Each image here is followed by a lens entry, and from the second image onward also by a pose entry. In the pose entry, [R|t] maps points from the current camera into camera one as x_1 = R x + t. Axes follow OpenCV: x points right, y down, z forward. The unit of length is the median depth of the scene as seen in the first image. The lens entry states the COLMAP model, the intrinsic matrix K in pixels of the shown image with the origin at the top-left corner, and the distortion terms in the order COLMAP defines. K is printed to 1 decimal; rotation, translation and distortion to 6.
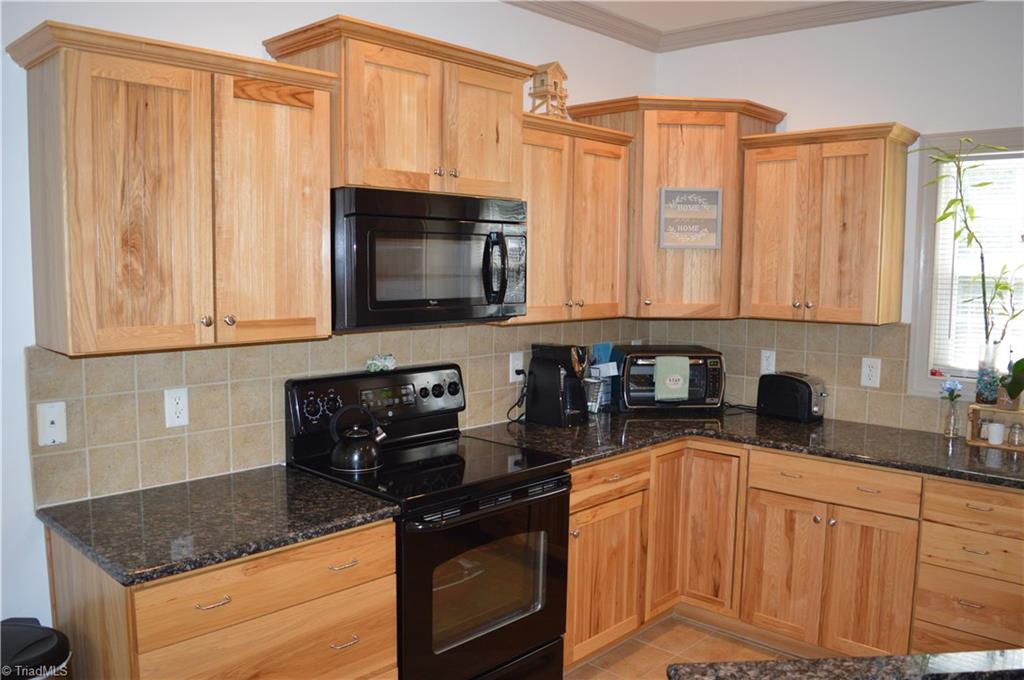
lens RADIAL K [[819.2, 0, 513.8], [0, 819.2, 344.4], [0, 0, 1]] dist [-0.090802, 0.021543]
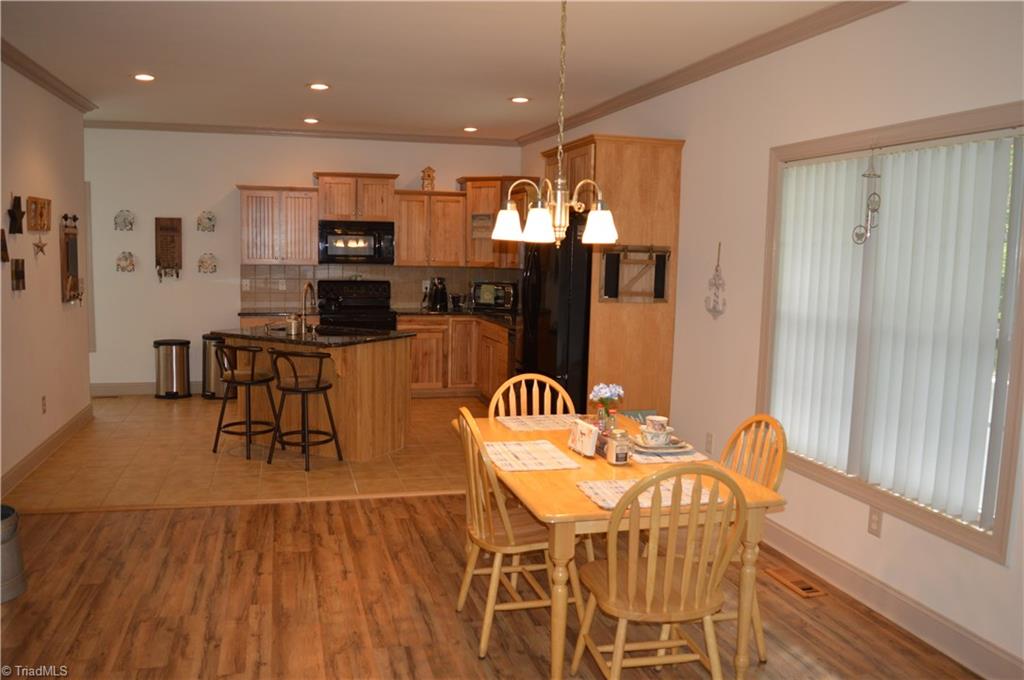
lens RADIAL K [[819.2, 0, 513.8], [0, 819.2, 344.4], [0, 0, 1]] dist [-0.090802, 0.021543]
pose [[0.856365, 0.066727, -0.512042, 1.625903], [-0.061925, 0.997730, 0.026453, 0.130672], [0.512645, 0.009054, 0.858553, -1.070870]]
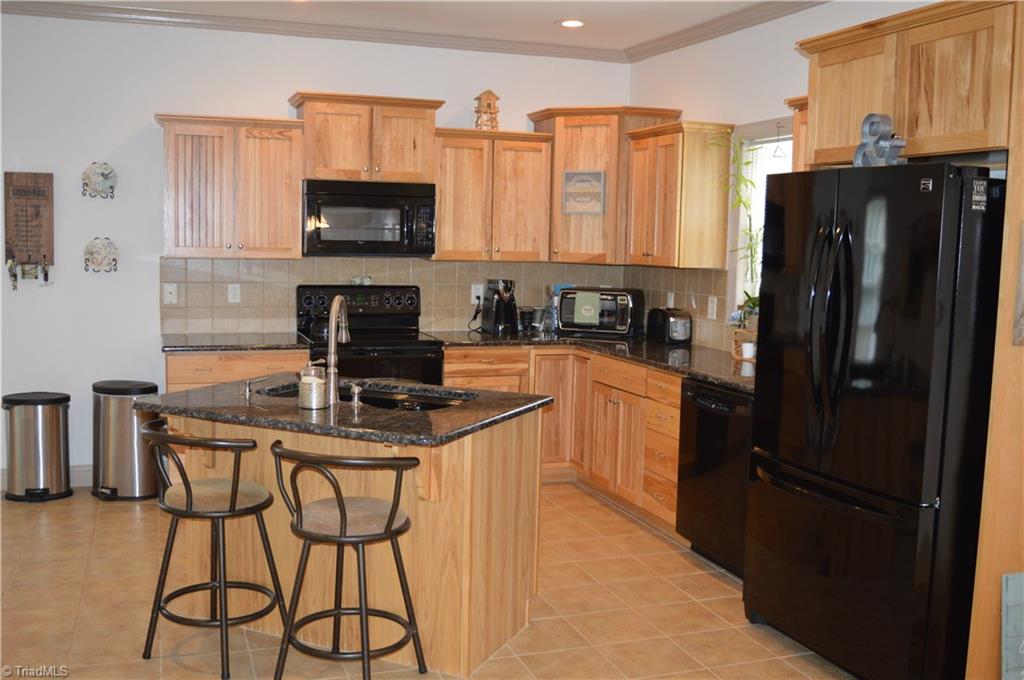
lens RADIAL K [[996.8, 0, 512.0], [0, 996.8, 340.0], [0, 0, 1]] dist [-0.064116, 0.007833]
pose [[0.891382, 0.057958, -0.449531, 0.932885], [-0.057817, 0.998228, 0.014056, 0.087427], [0.449549, 0.013461, 0.893154, -0.616956]]
